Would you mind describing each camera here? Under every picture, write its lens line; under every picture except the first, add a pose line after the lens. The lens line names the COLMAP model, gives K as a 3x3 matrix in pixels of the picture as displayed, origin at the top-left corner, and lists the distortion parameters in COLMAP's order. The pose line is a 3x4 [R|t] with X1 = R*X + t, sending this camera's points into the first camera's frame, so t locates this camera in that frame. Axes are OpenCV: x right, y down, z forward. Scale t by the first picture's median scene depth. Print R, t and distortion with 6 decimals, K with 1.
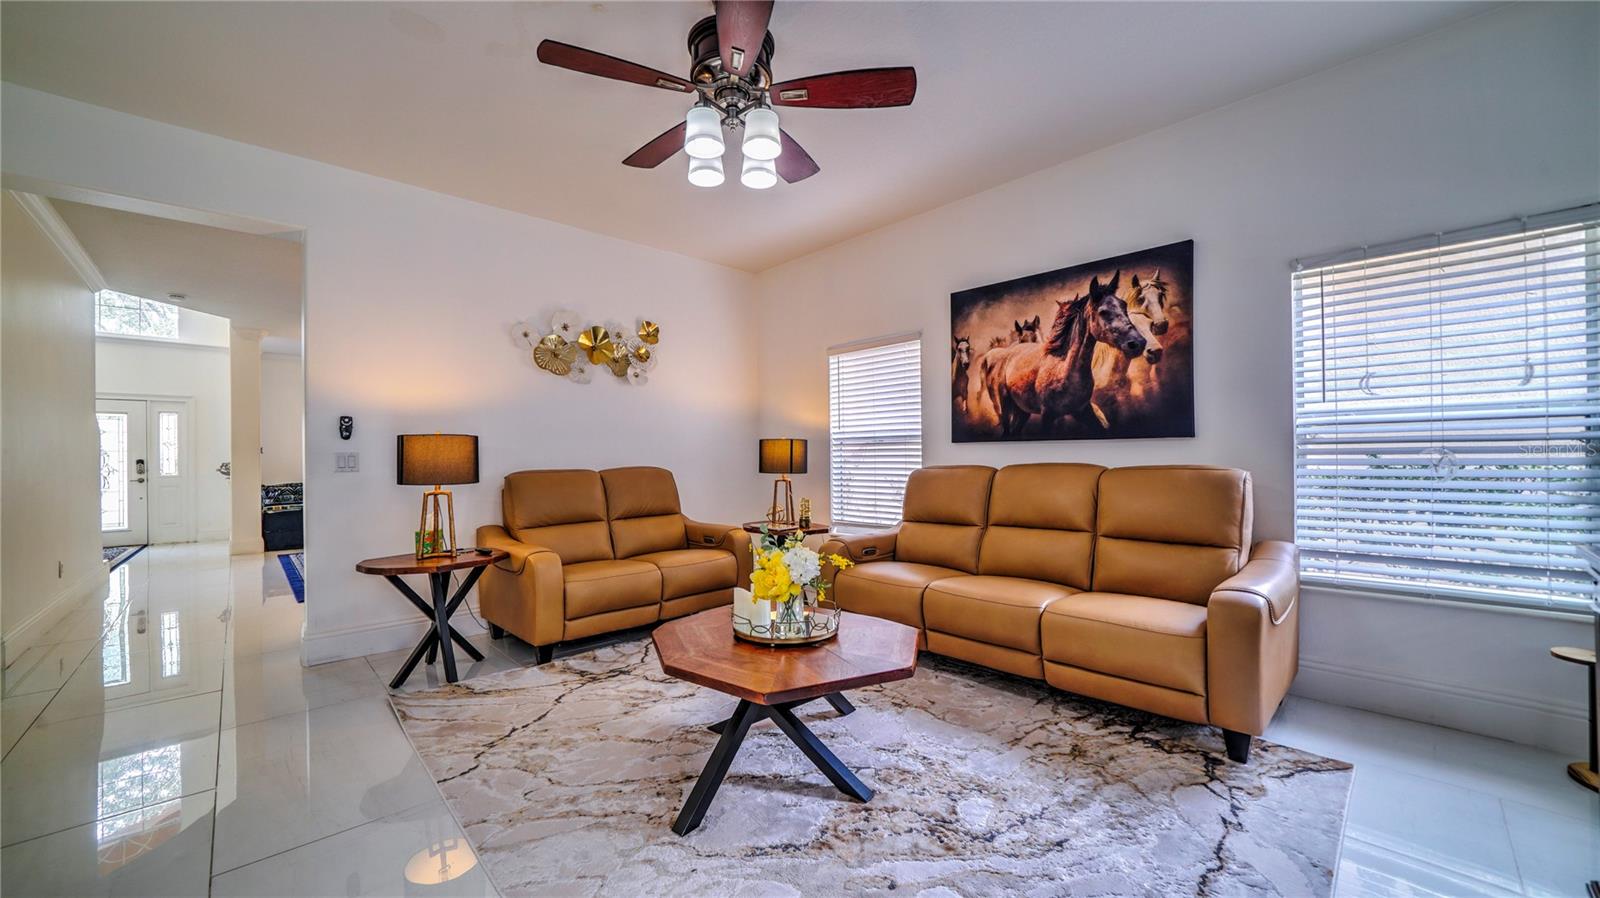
lens RADIAL K [[613.3, 0, 787.5], [0, 613.3, 454.8], [0, 0, 1]] dist [-0.009797, 0.000187]
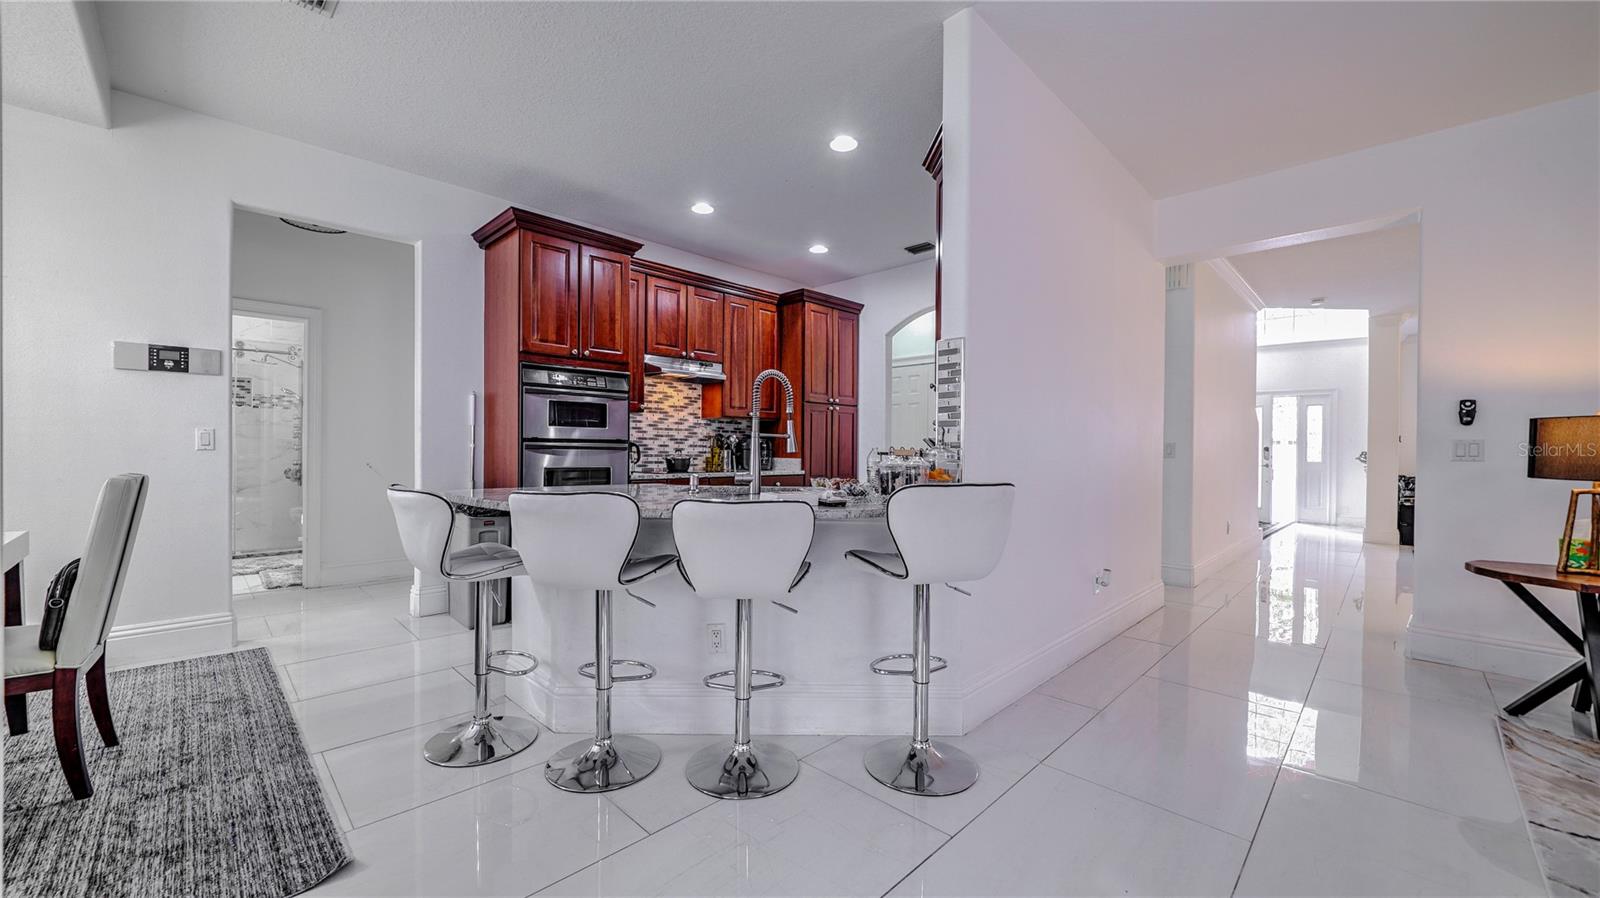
lens RADIAL K [[613.3, 0, 785.9], [0, 613.3, 456.5], [0, 0, 1]] dist [-0.009797, 0.000187]
pose [[0.053676, 0.027070, -0.998191, 0.116762], [-0.007011, 0.999618, 0.026731, 0.004460], [0.998534, 0.005564, 0.053845, -0.054260]]
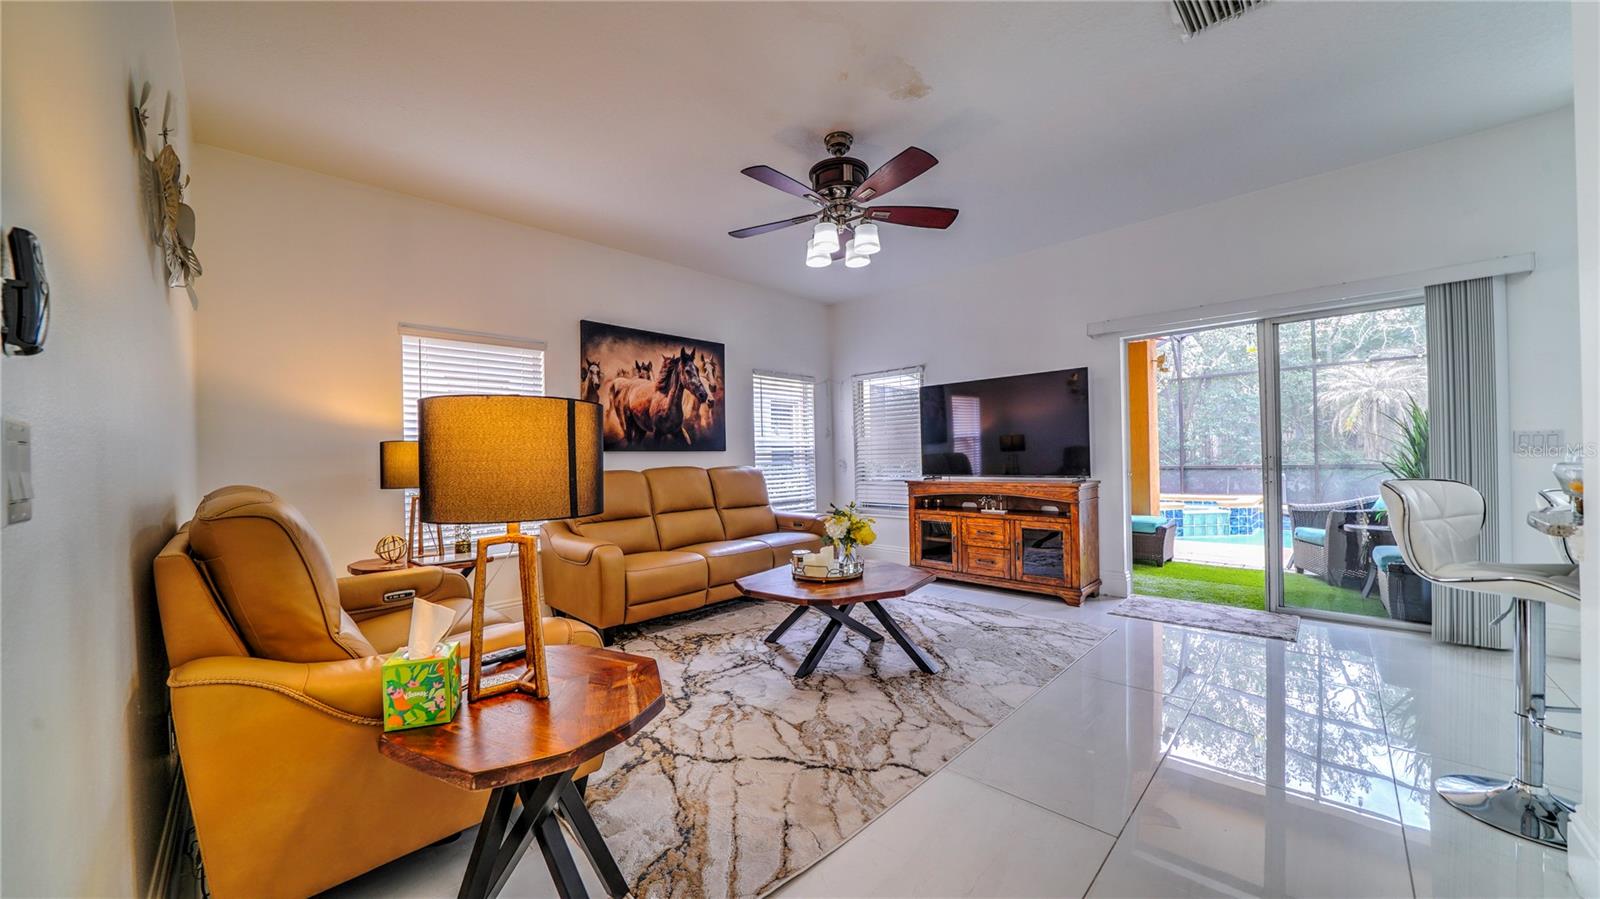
lens RADIAL K [[572.5, 0, 795.6], [0, 572.5, 456.6], [0, 0, 1]] dist [-0.014644, 0.000387]
pose [[-0.066783, 0.016583, 0.997630, -0.958463], [0.021376, 0.999656, -0.015186, 0.016378], [-0.997539, 0.020311, -0.067114, 0.810569]]
